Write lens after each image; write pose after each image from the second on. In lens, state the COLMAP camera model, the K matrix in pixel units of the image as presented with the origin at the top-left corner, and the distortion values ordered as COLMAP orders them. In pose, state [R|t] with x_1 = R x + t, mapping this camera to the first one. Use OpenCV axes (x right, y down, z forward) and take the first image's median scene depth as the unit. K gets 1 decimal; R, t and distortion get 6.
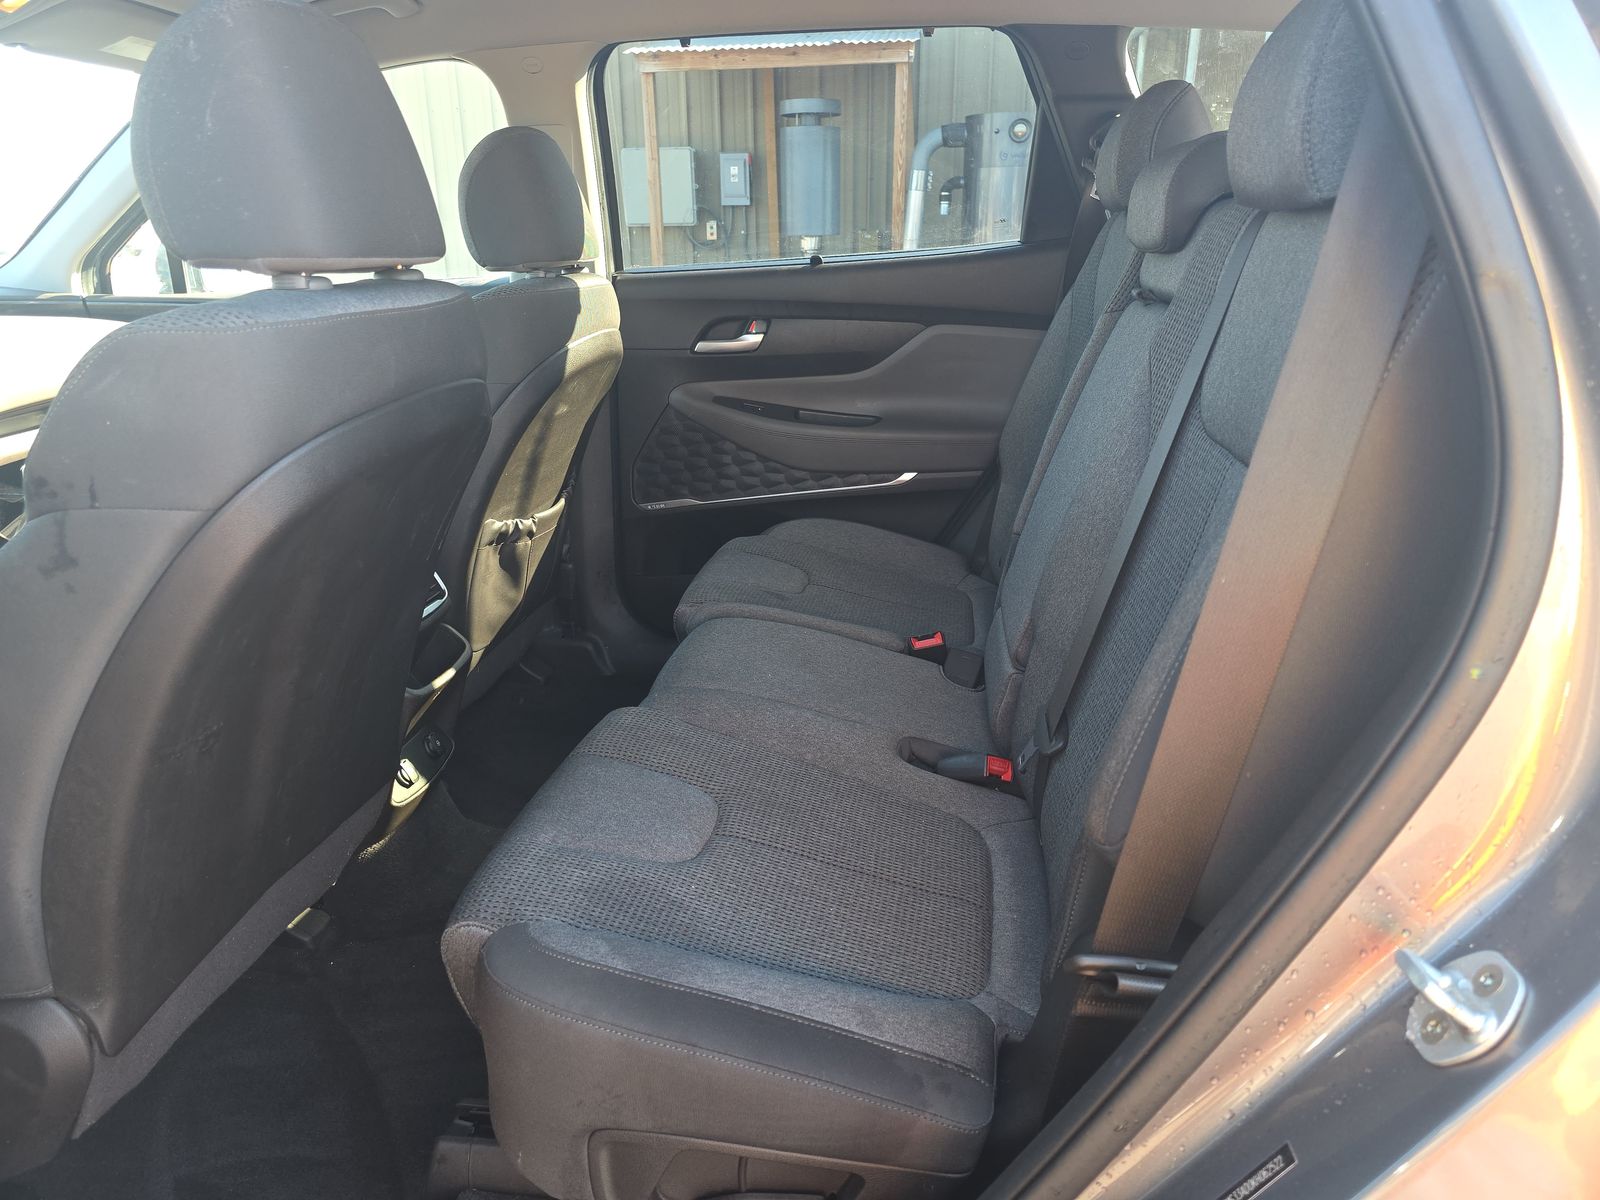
lens RADIAL K [[1065.3, 0, 809.5], [0, 1065.3, 600.0], [0, 0, 1]] dist [0.021699, -0.012561]
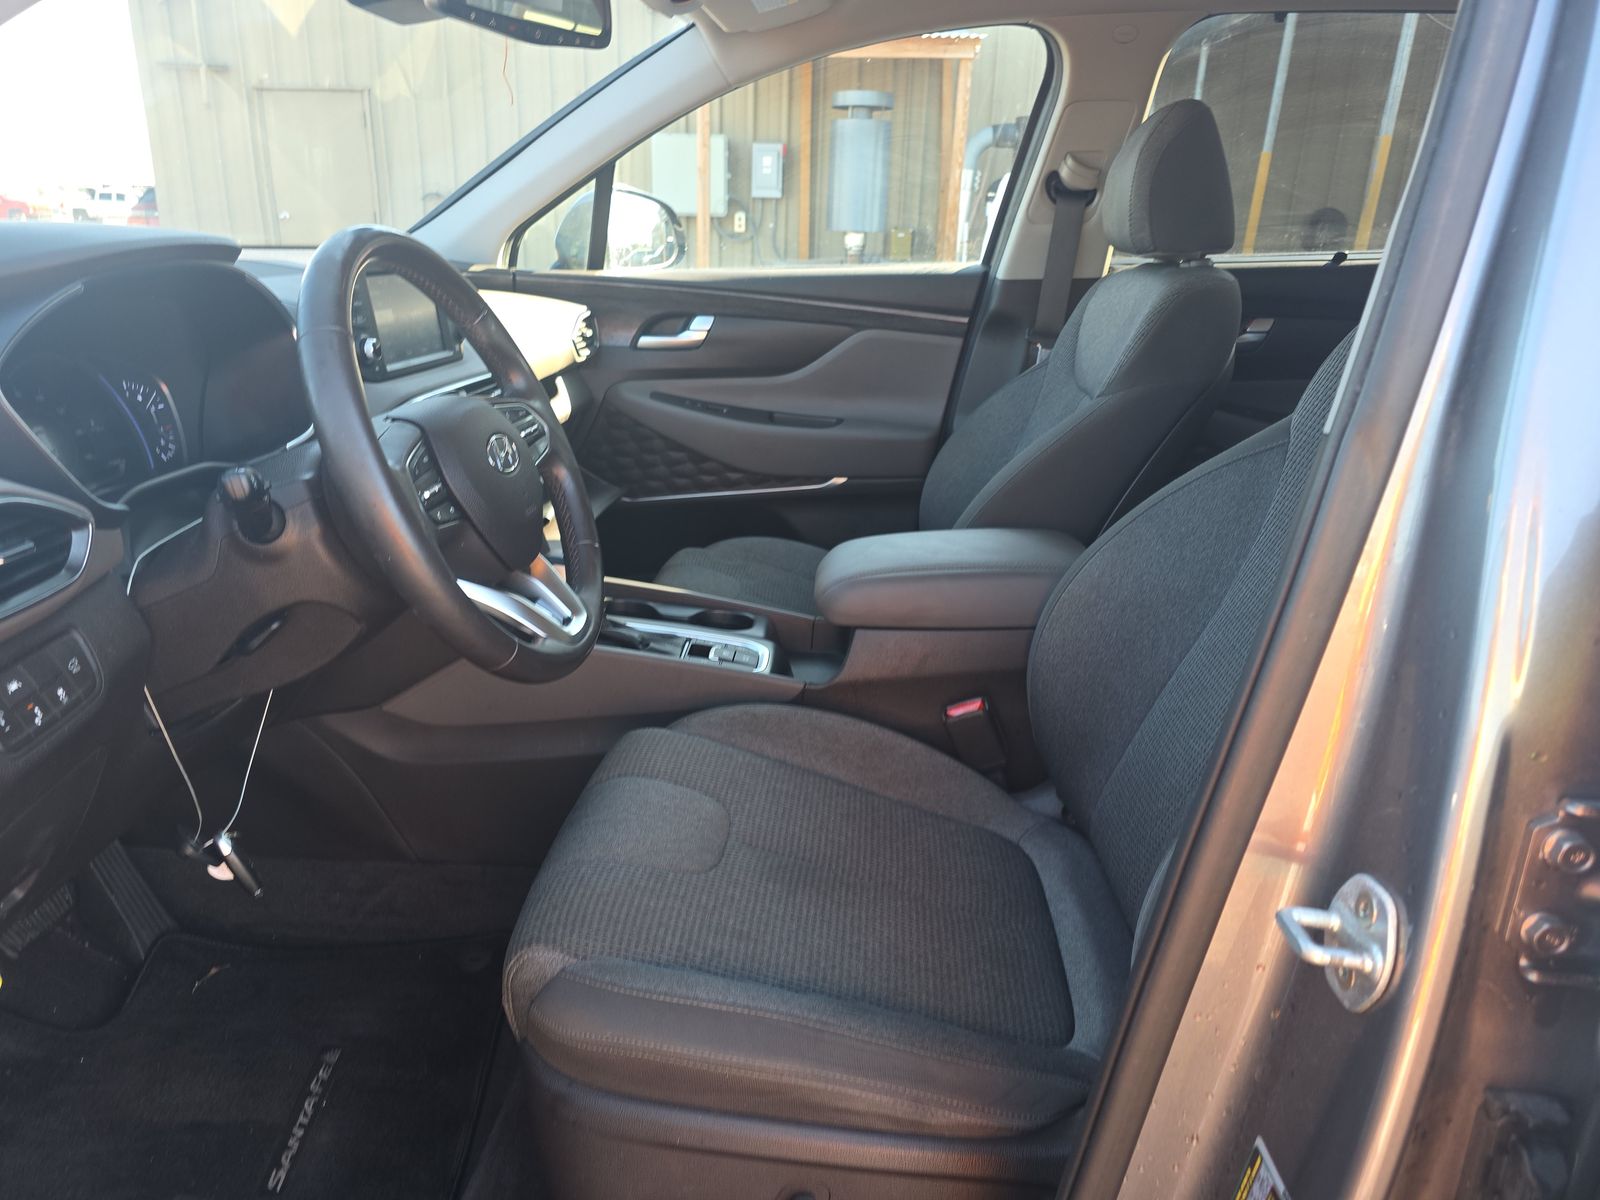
lens RADIAL K [[1065.3, 0, 800.0], [0, 1065.3, 610.2], [0, 0, 1]] dist [0.021699, -0.012561]
pose [[0.993042, -0.001752, 0.117748, -0.156564], [0.000800, 0.999967, 0.008131, -0.003616], [-0.117759, -0.007980, 0.993010, 0.032964]]
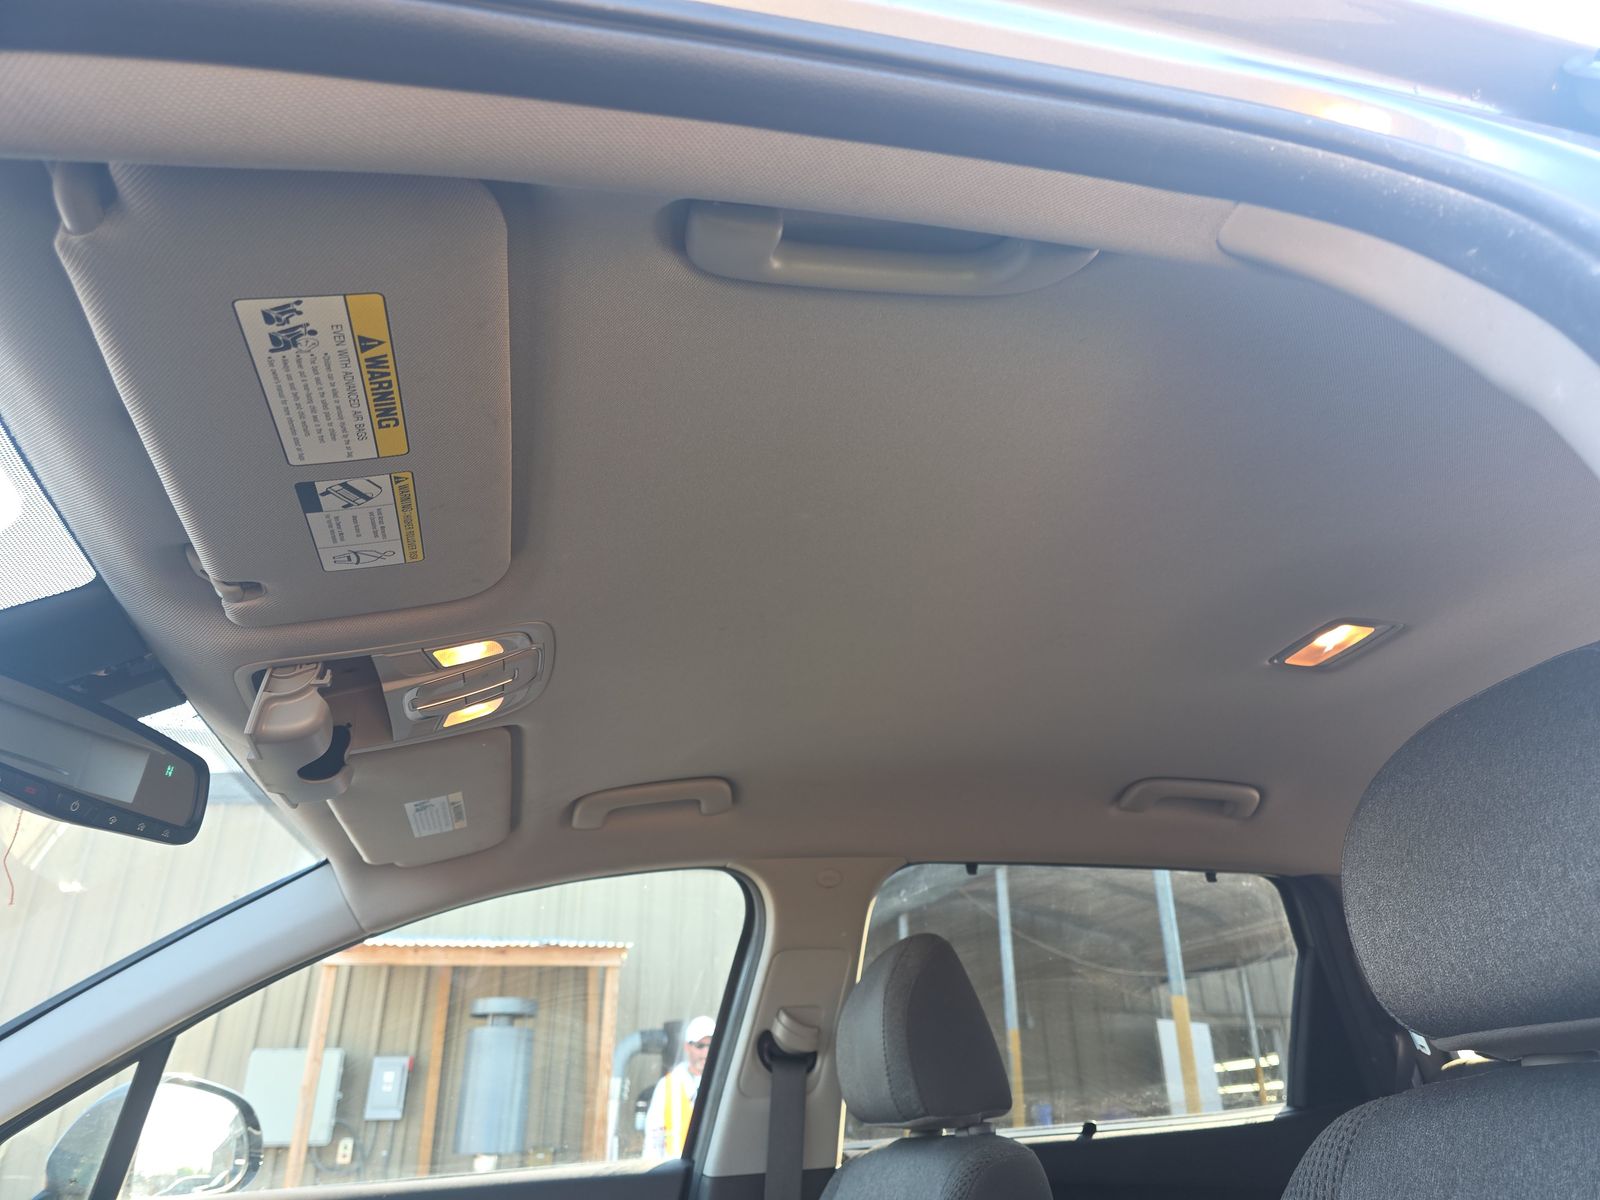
lens RADIAL K [[1065.3, 0, 795.0], [0, 1065.3, 606.6], [0, 0, 1]] dist [0.021699, -0.012561]
pose [[0.914642, 0.177320, 0.363301, -0.152873], [0.143105, 0.698467, -0.701188, -0.014806], [-0.378088, 0.693326, 0.613472, 0.085308]]
